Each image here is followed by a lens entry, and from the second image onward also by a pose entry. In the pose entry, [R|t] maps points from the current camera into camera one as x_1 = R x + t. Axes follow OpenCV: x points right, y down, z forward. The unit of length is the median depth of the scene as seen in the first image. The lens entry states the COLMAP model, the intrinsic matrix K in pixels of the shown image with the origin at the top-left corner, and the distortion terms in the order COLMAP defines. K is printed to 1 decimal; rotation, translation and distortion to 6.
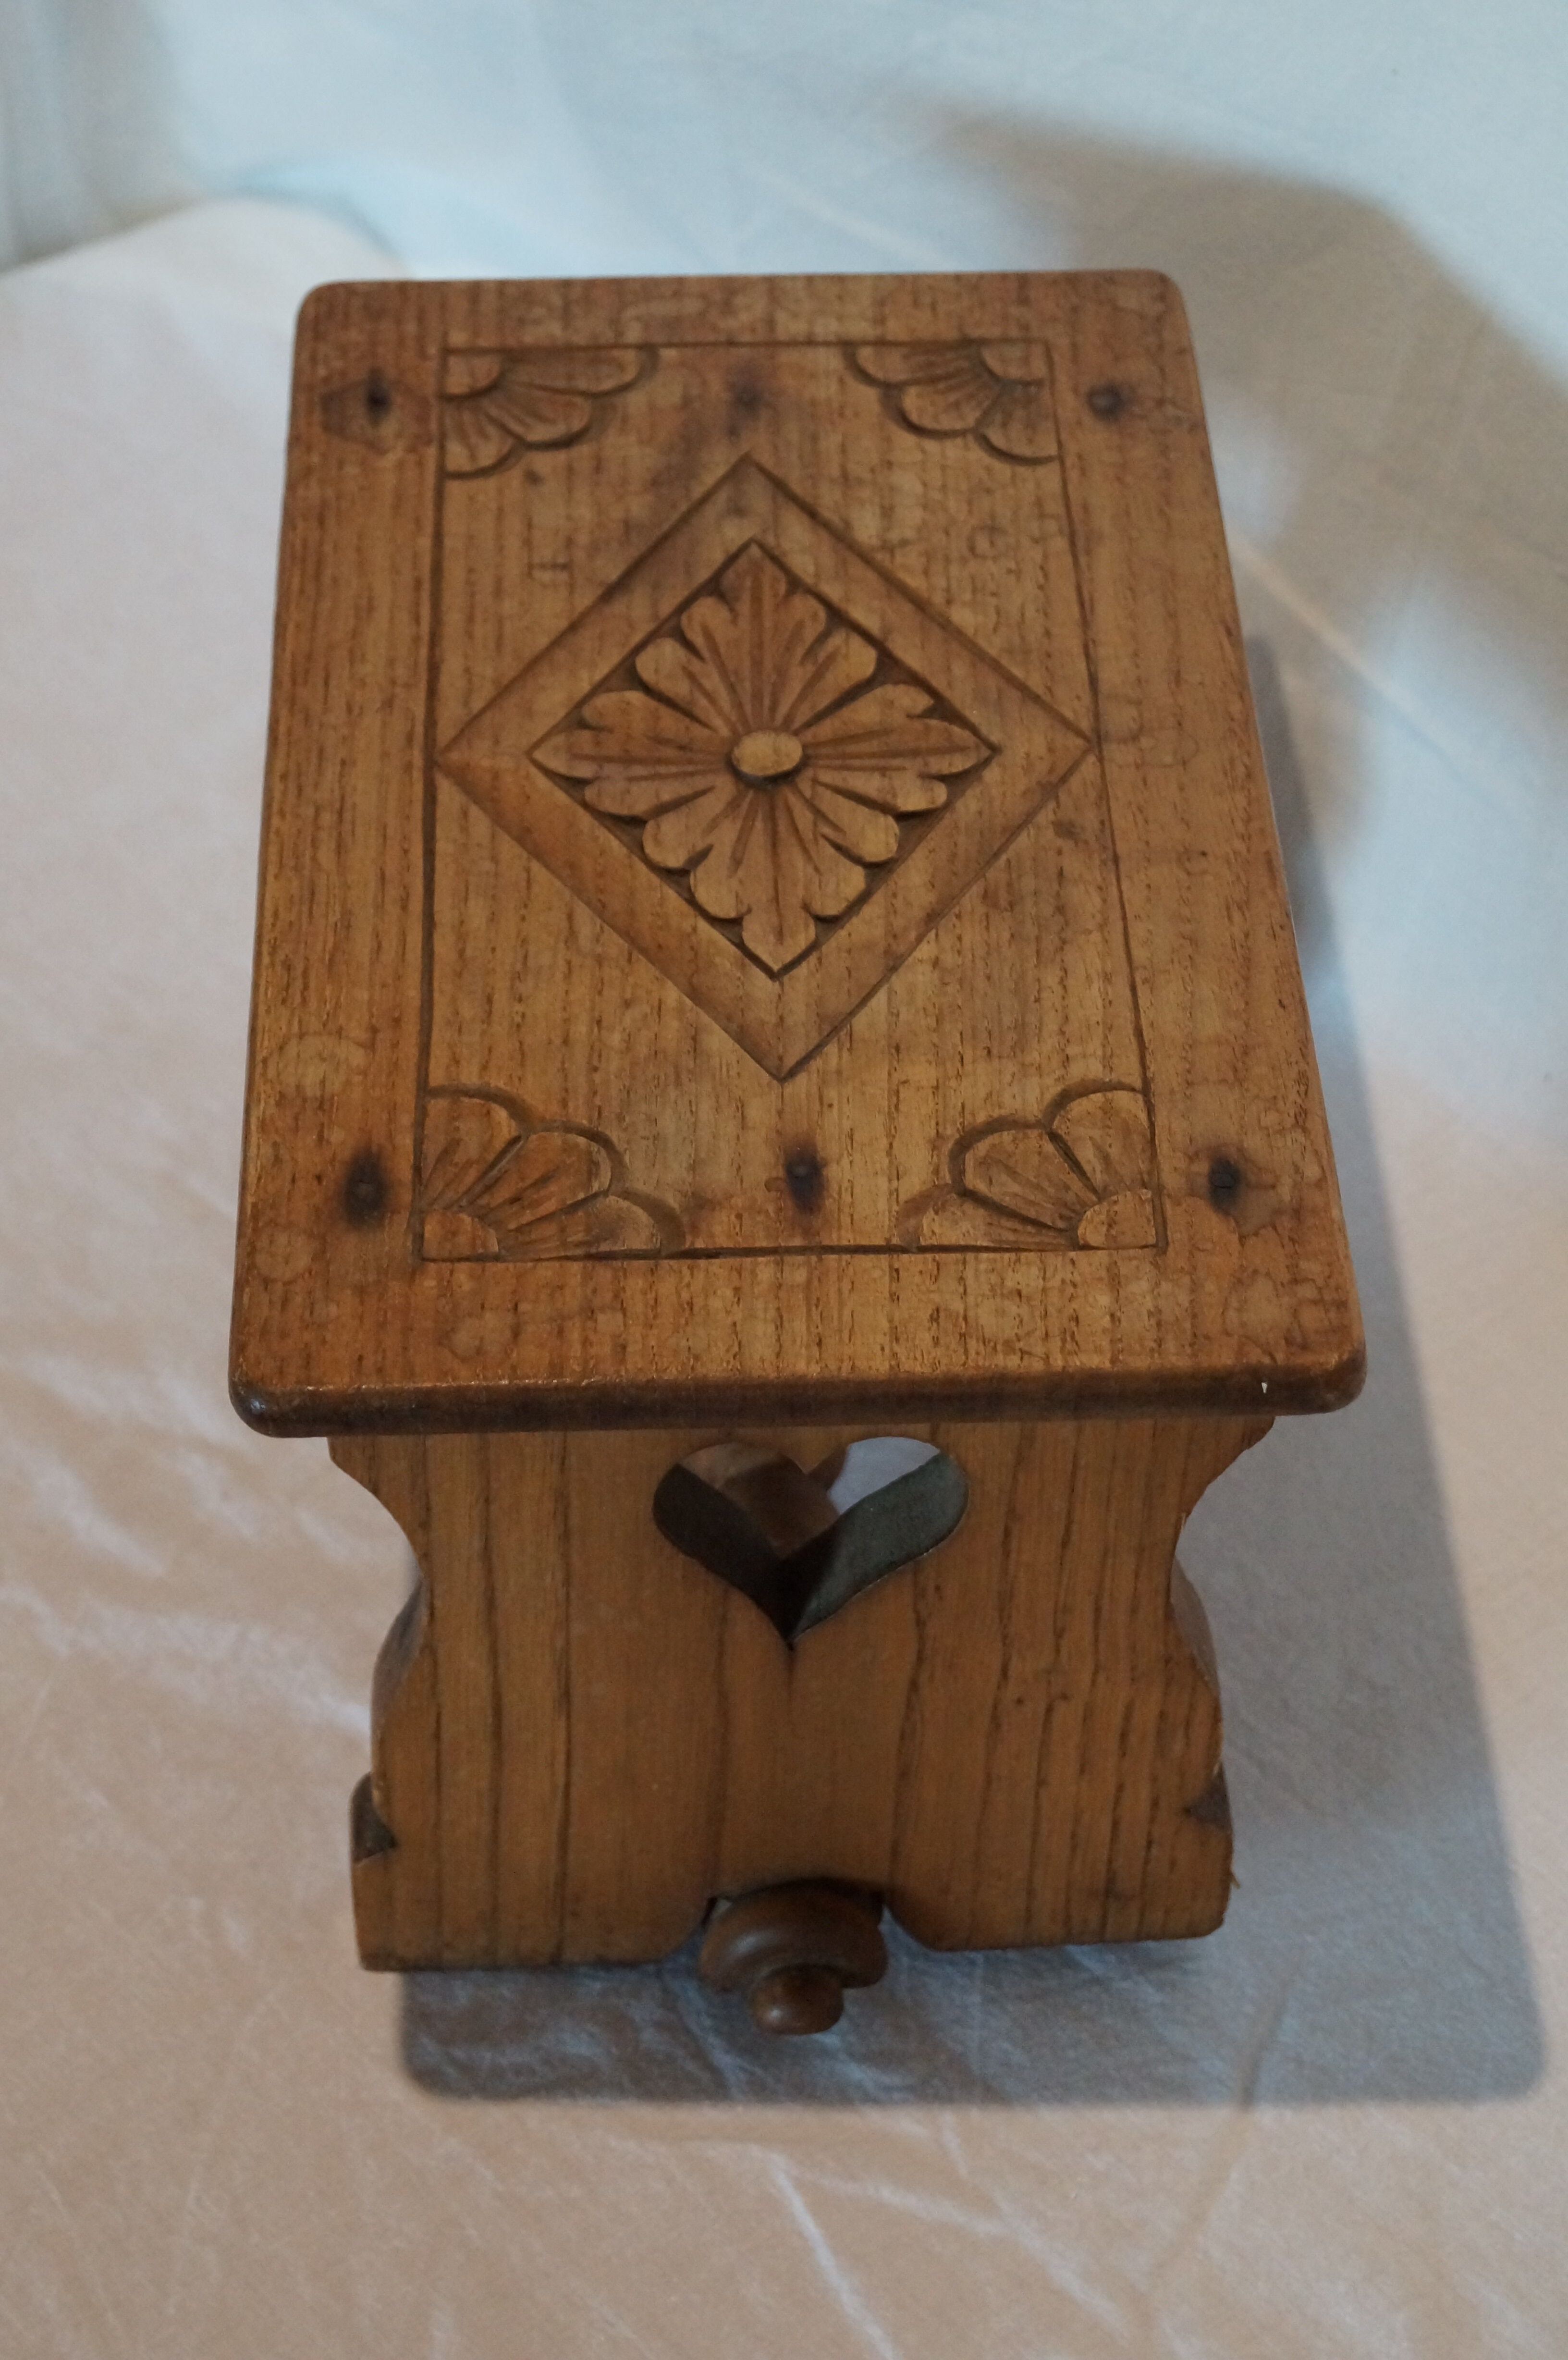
lens RADIAL K [[5343.9, 0, 784.0], [0, 5343.9, 1180.0], [0, 0, 1]] dist [-0.023690, -0.583046]
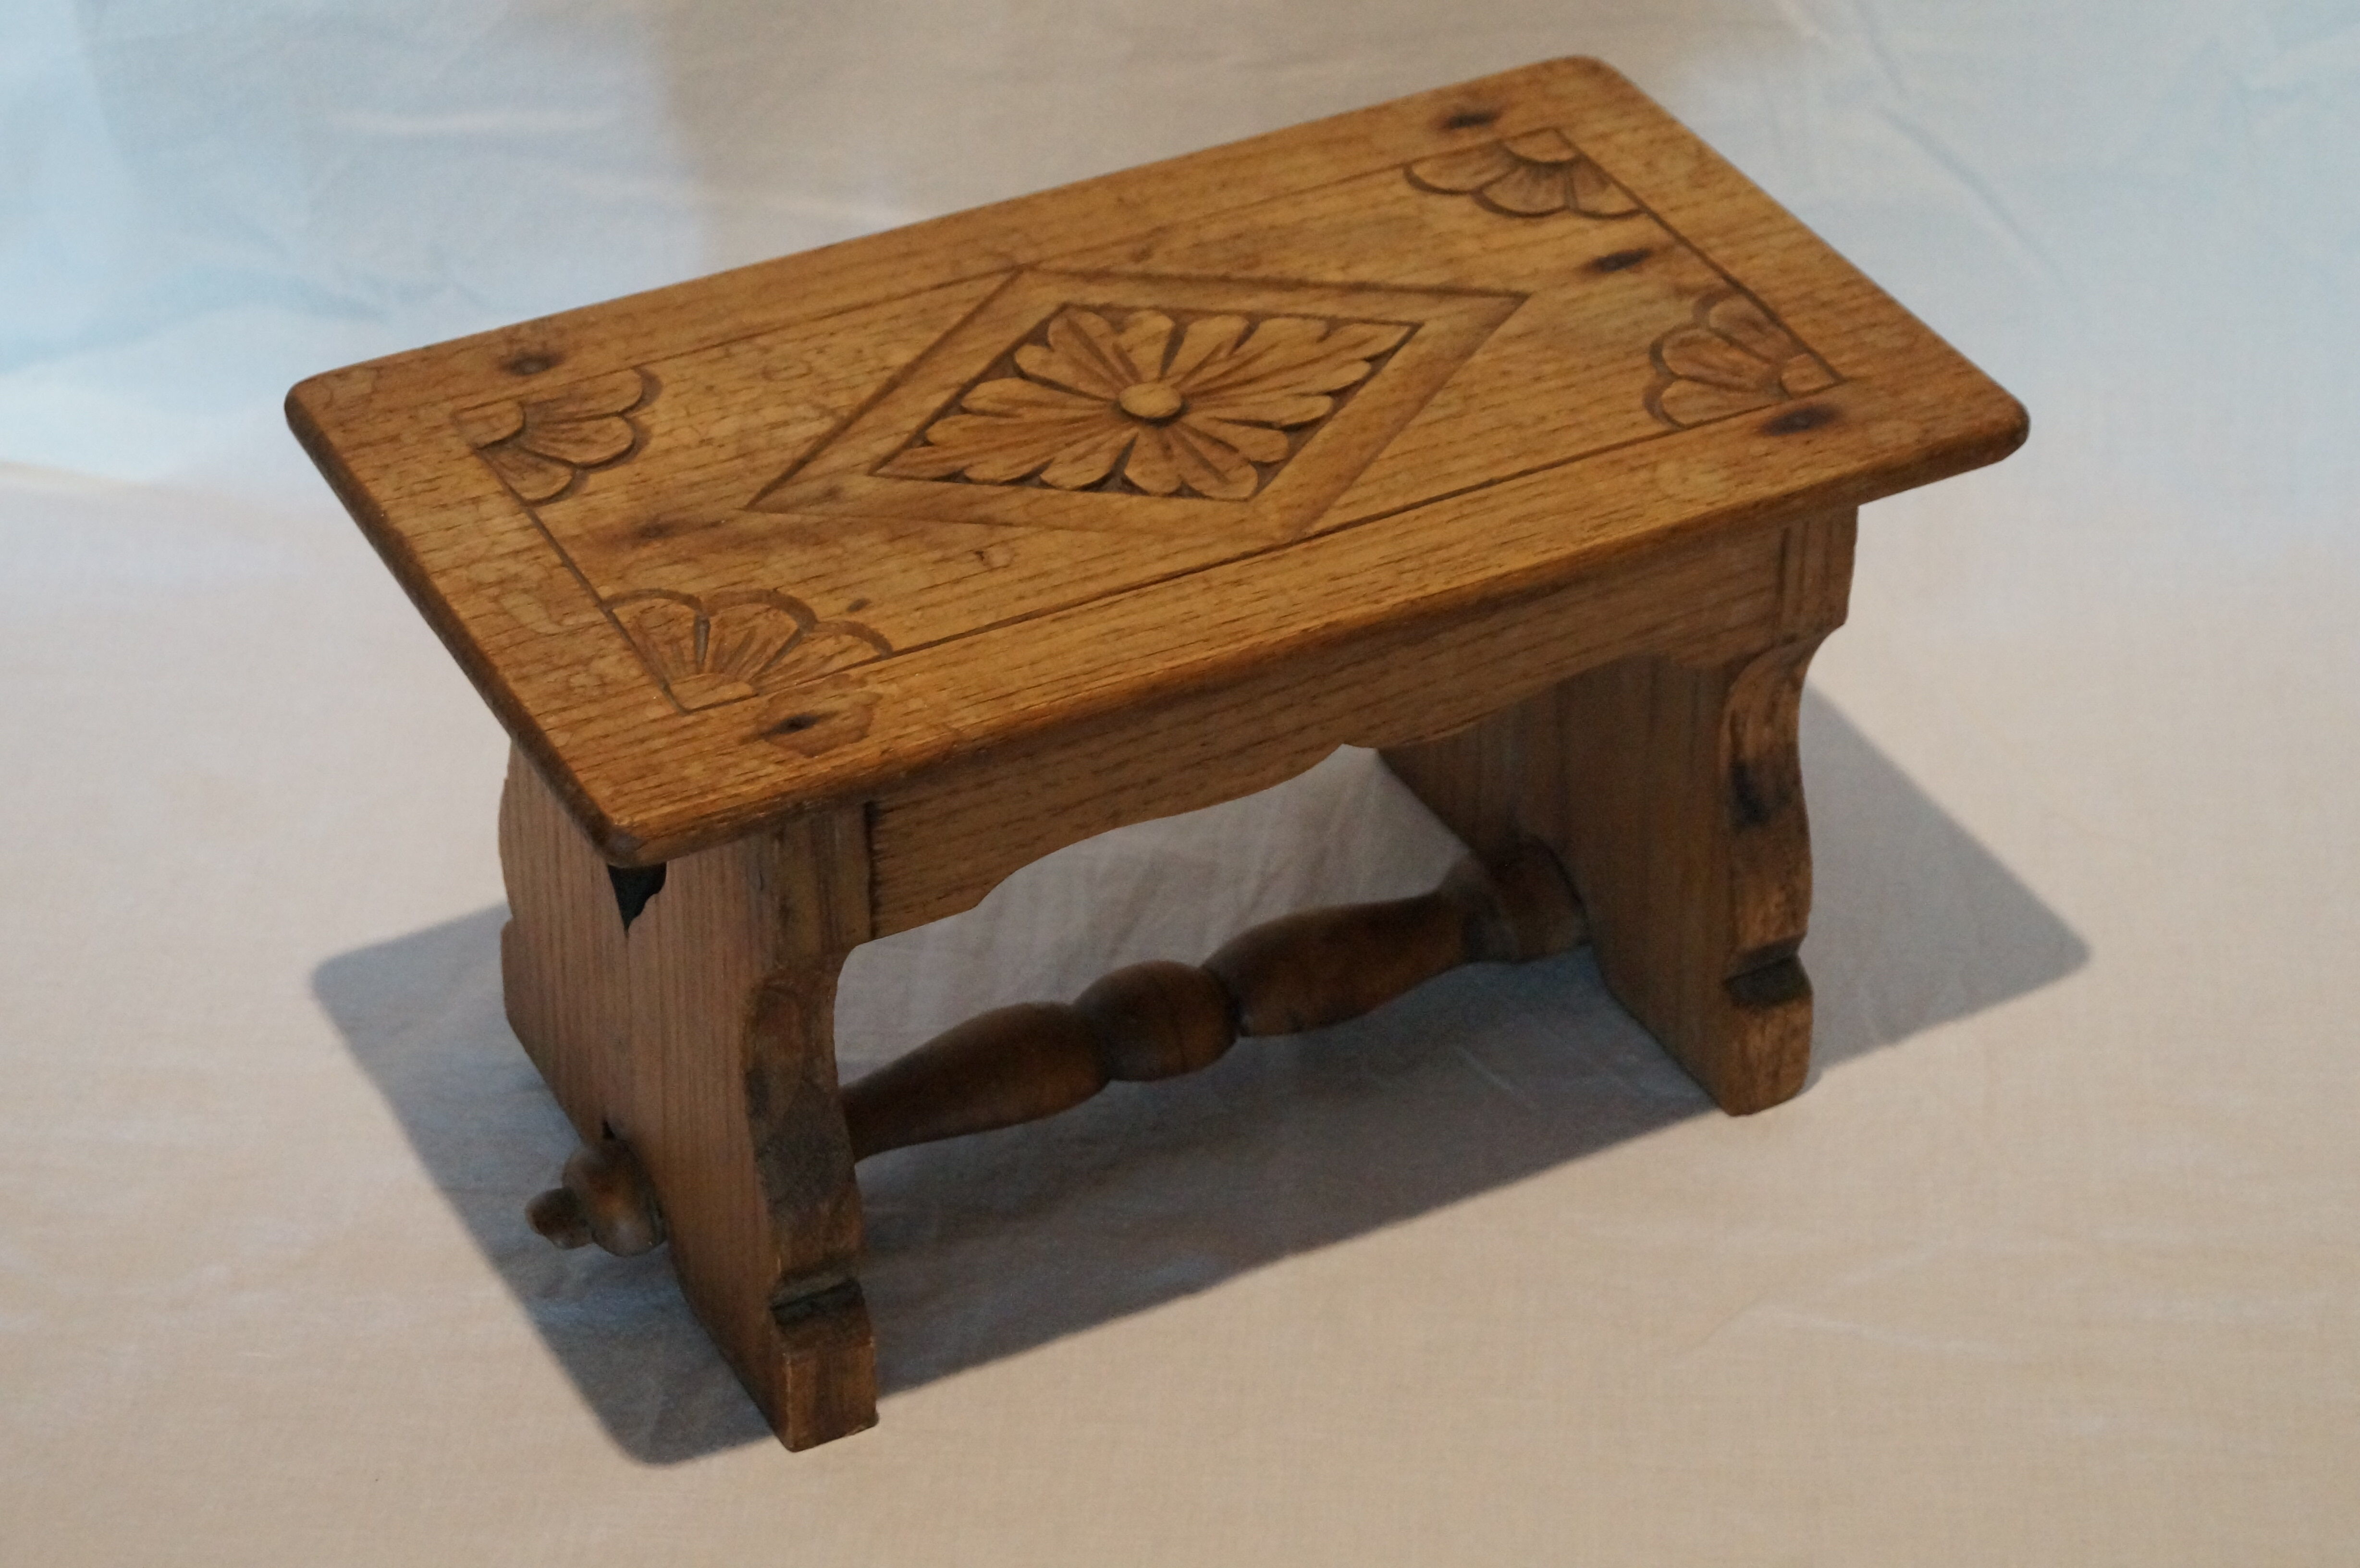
lens RADIAL K [[5343.9, 0, 1180.0], [0, 5343.9, 784.0], [0, 0, 1]] dist [-0.023690, -0.583046]
pose [[-0.439636, -0.544870, 0.714029, -0.872450], [0.582202, 0.432470, 0.688484, -0.831395], [-0.683930, 0.718392, 0.127095, 0.893277]]
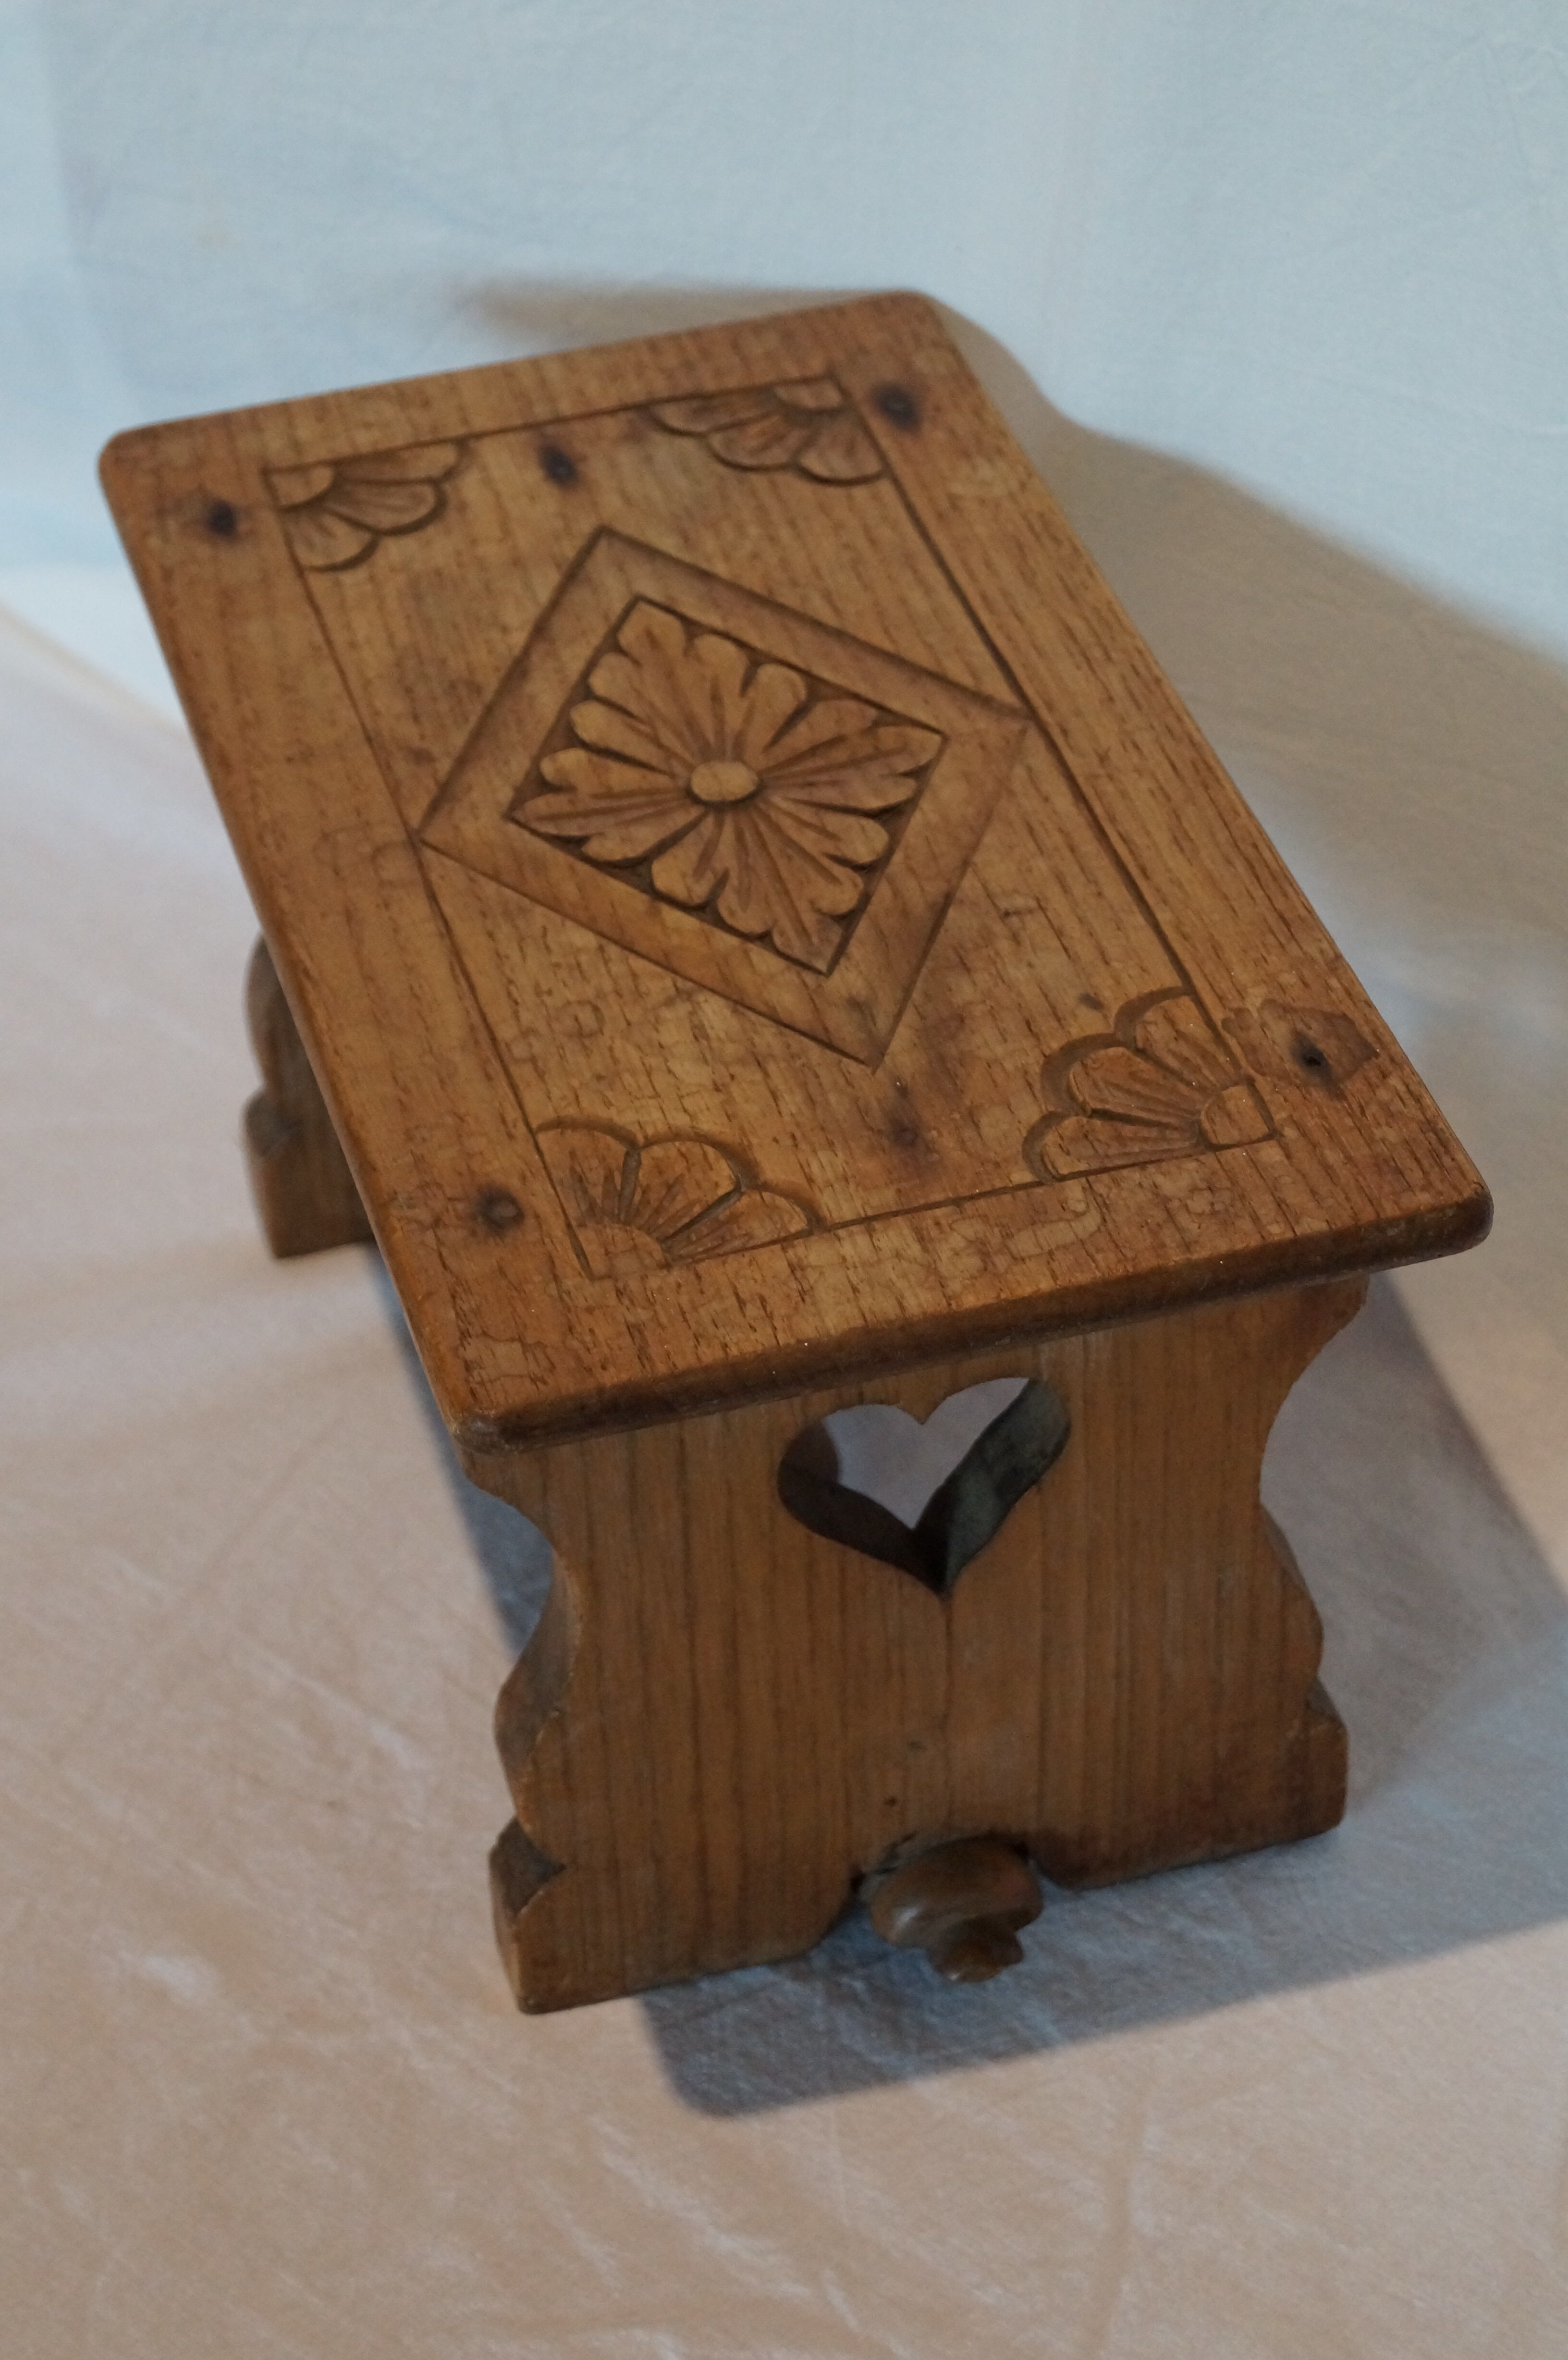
lens RADIAL K [[5343.9, 0, 784.0], [0, 5343.9, 1180.0], [0, 0, 1]] dist [-0.023690, -0.583046]
pose [[-0.969594, 0.174457, -0.171619, 0.173491], [-0.138774, 0.185662, 0.972765, -1.053533], [0.201569, 0.967003, -0.155806, 1.218268]]
